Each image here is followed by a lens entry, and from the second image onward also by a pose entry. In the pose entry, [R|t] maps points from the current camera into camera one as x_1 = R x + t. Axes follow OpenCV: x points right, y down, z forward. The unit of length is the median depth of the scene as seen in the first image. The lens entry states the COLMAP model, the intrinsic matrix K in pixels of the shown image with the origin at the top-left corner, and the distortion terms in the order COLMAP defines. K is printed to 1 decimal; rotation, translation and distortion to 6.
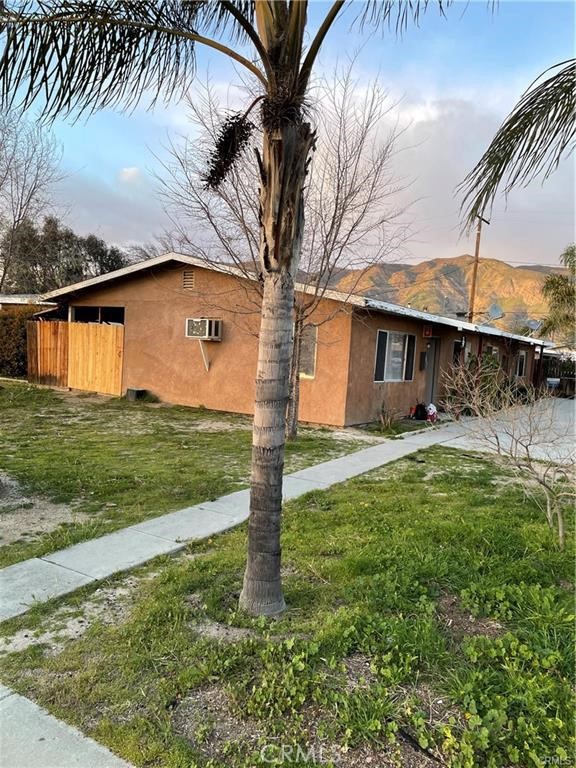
lens RADIAL K [[583.9, 0, 286.2], [0, 583.9, 377.1], [0, 0, 1]] dist [0.115747, -0.118644]
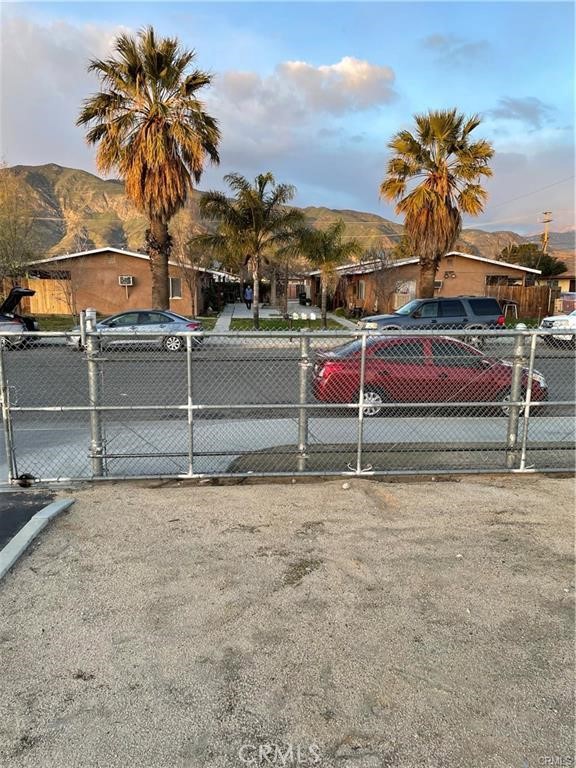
lens RADIAL K [[583.9, 0, 286.2], [0, 583.9, 377.1], [0, 0, 1]] dist [0.115747, -0.118644]
pose [[0.797030, -0.162093, 0.581781, -0.940670], [0.079829, 0.983133, 0.164551, -0.035824], [-0.598641, -0.084709, 0.796526, -1.128103]]
